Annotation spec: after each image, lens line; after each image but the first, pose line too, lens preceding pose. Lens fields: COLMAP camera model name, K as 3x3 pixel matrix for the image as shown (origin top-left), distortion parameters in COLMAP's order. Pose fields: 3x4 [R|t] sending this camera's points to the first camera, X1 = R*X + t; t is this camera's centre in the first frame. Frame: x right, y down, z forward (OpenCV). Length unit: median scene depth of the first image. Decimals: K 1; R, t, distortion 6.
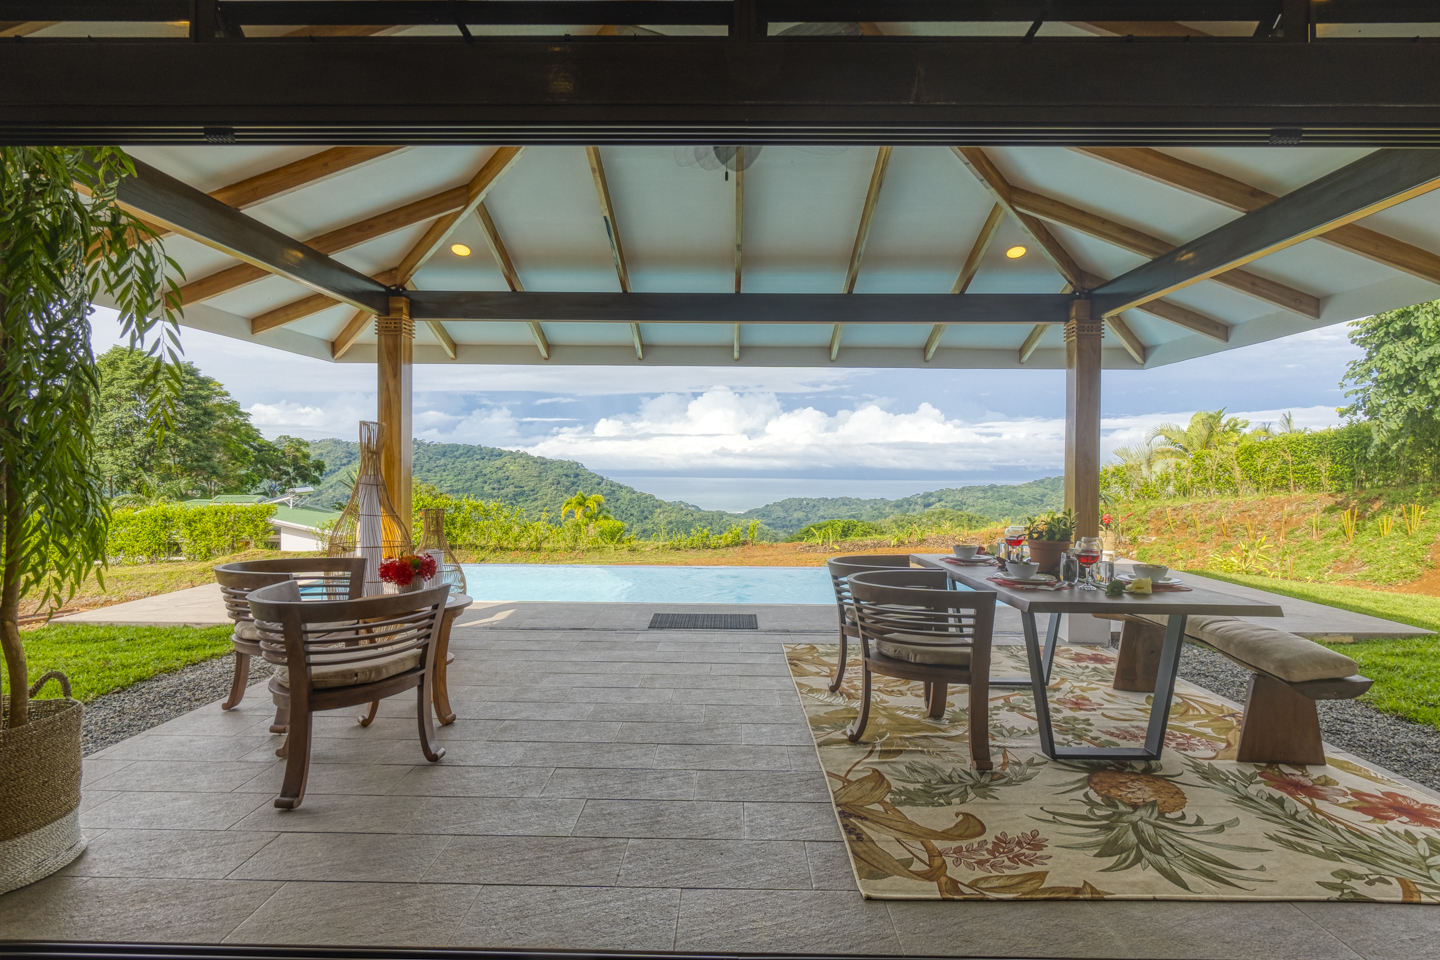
lens RADIAL K [[755.0, 0, 703.5], [0, 755.0, 473.1], [0, 0, 1]] dist [-0.010714, 0.003731]
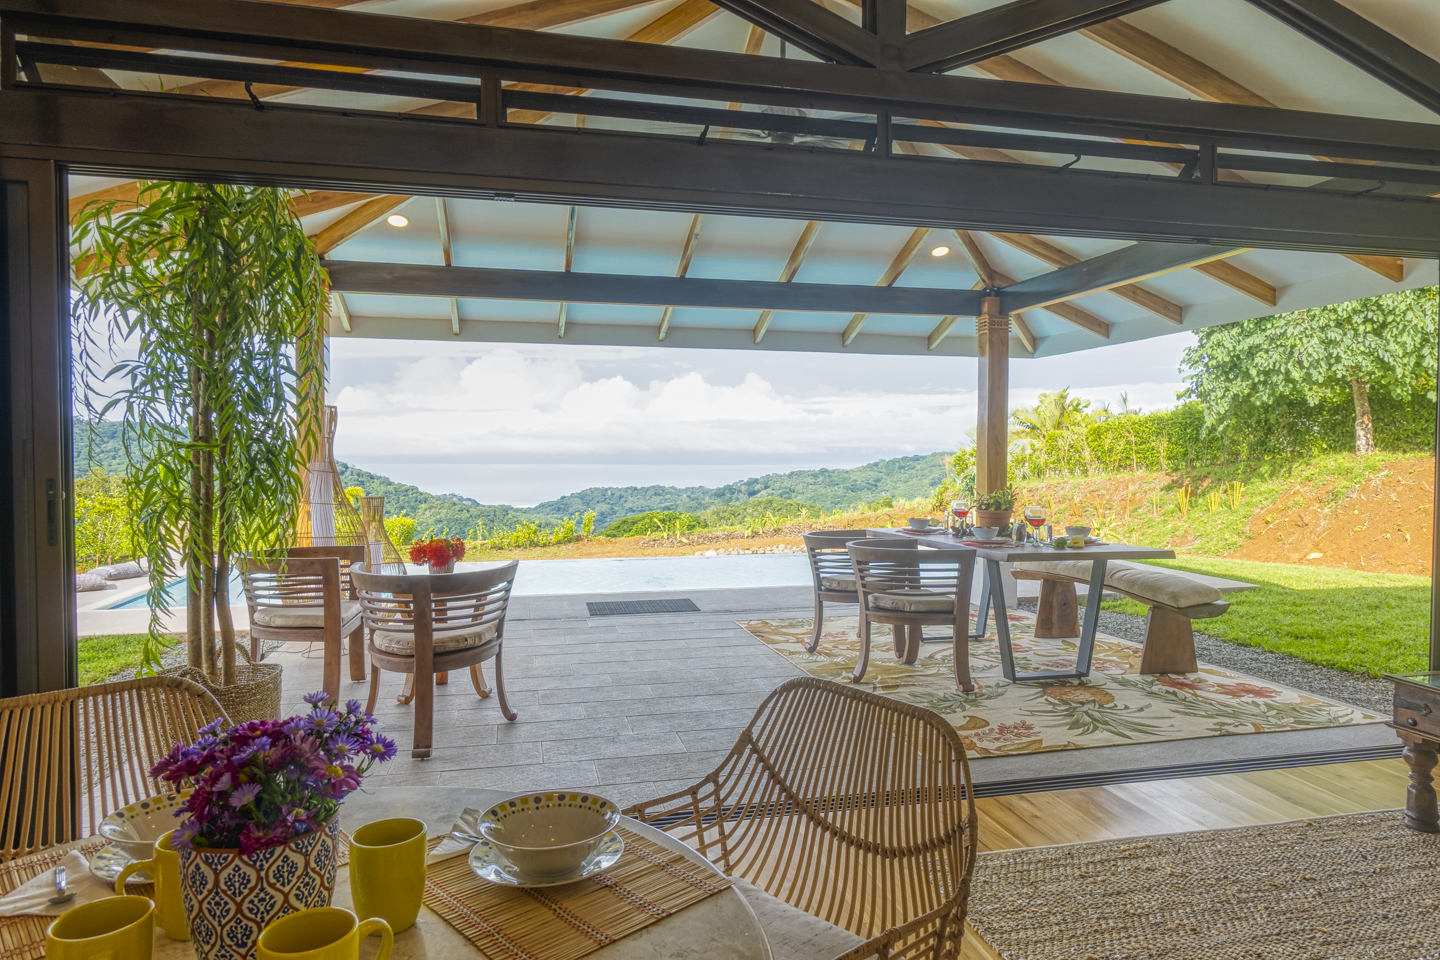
lens RADIAL K [[905.3, 0, 715.4], [0, 905.3, 475.2], [0, 0, 1]] dist [-0.000745, -0.002196]
pose [[0.970644, -0.011948, 0.240225, -0.255397], [0.007102, 0.999754, 0.021028, -0.000330], [-0.240417, -0.018705, 0.970490, -0.230886]]
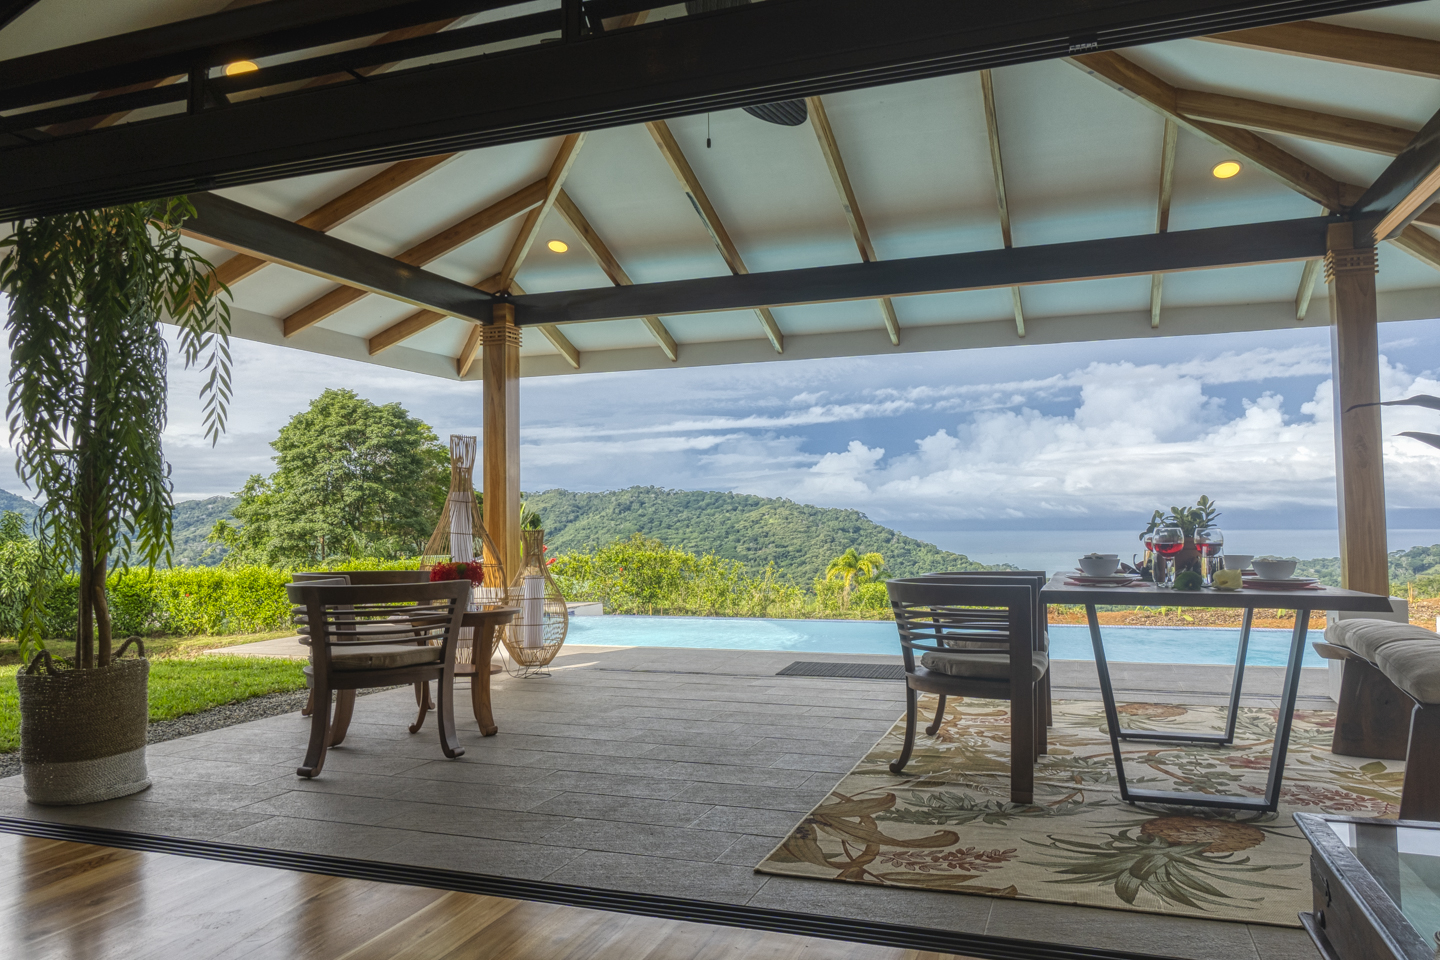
lens RADIAL K [[1014.0, 0, 660.3], [0, 1014.0, 465.1], [0, 0, 1]] dist [-0.008302, 0.002657]
pose [[0.941216, -0.034735, -0.336015, 0.250089], [0.015455, 0.998086, -0.059885, 0.055263], [0.337452, 0.051171, 0.939951, -0.127604]]
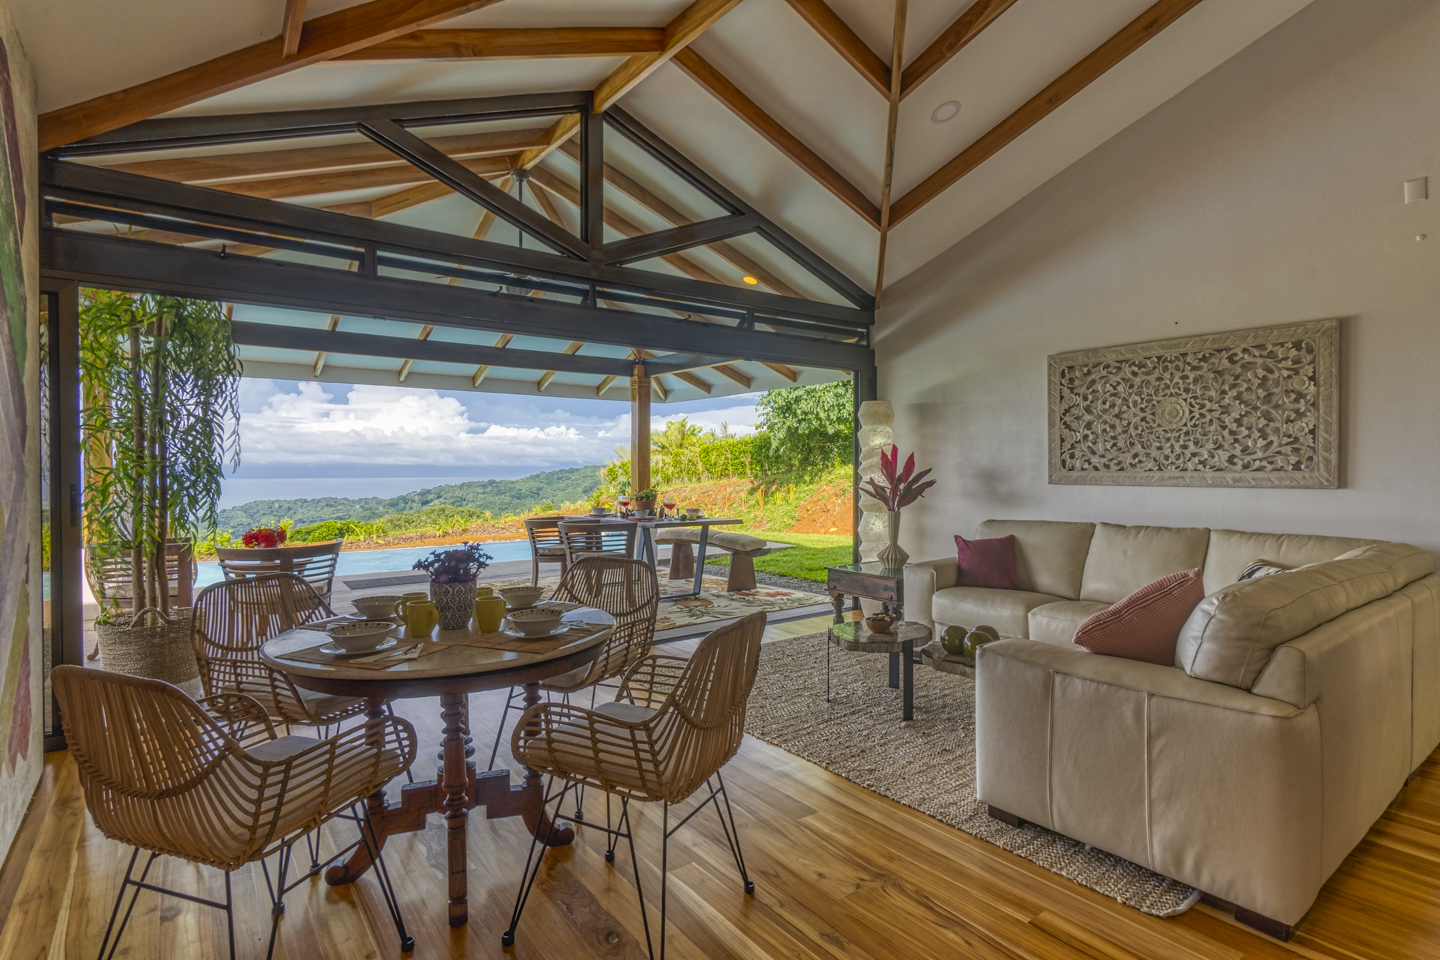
lens RADIAL K [[742.7, 0, 719.4], [0, 742.7, 476.9], [0, 0, 1]] dist [0.010446, 0.000601]
pose [[0.791796, -0.017981, 0.610520, -0.458109], [0.011431, 0.999828, 0.014621, 0.000626], [-0.610678, -0.004598, 0.791866, -0.520827]]
